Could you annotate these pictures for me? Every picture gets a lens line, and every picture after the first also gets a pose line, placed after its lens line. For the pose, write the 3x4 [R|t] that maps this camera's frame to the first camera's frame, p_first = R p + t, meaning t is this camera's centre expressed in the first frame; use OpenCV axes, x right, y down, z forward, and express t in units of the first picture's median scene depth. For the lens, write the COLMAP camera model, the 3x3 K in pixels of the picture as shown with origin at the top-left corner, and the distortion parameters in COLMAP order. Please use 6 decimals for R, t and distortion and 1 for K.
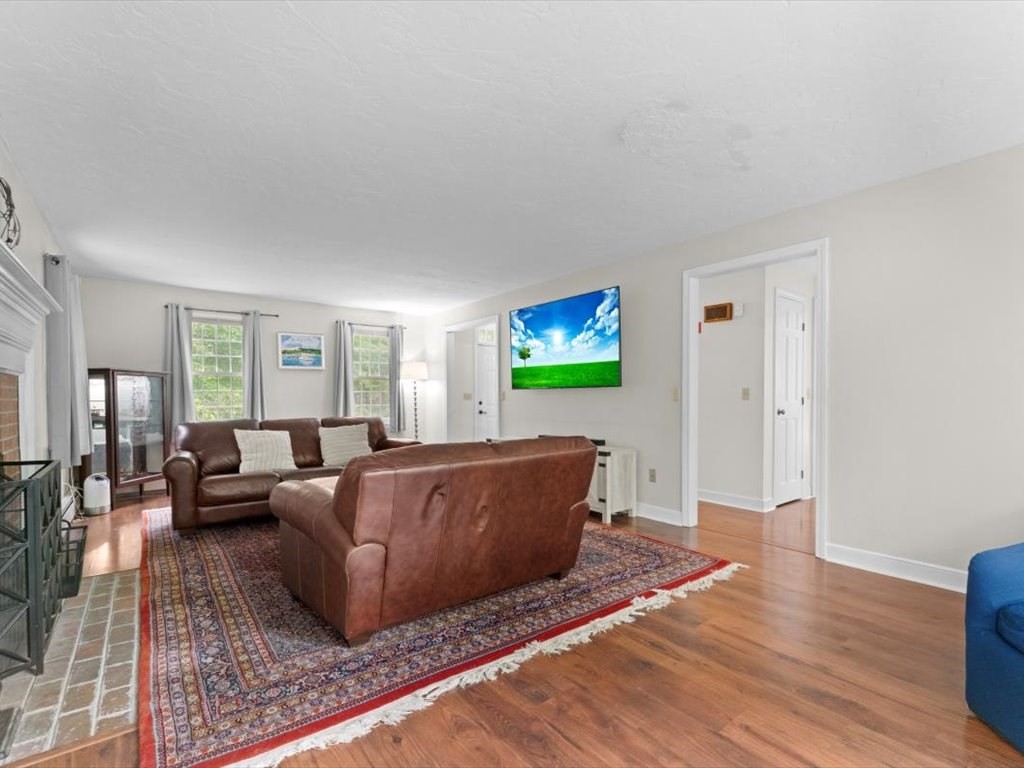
lens RADIAL K [[480.7, 0, 513.7], [0, 480.7, 398.5], [0, 0, 1]] dist [-0.001382, -0.000748]
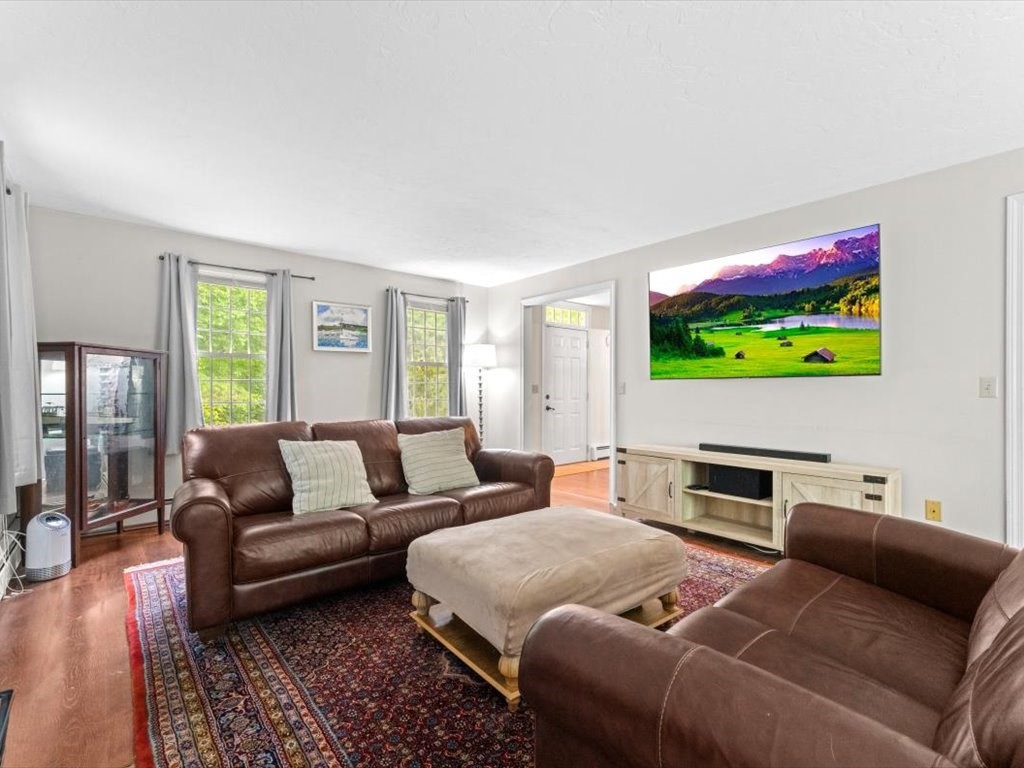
lens RADIAL K [[495.2, 0, 534.2], [0, 495.2, 382.3], [0, 0, 1]] dist [-0.002834, -0.000056]
pose [[0.998712, 0.004756, 0.050512, -0.255330], [-0.003884, 0.999842, -0.017362, -0.001423], [-0.050586, 0.017143, 0.998573, 0.304635]]
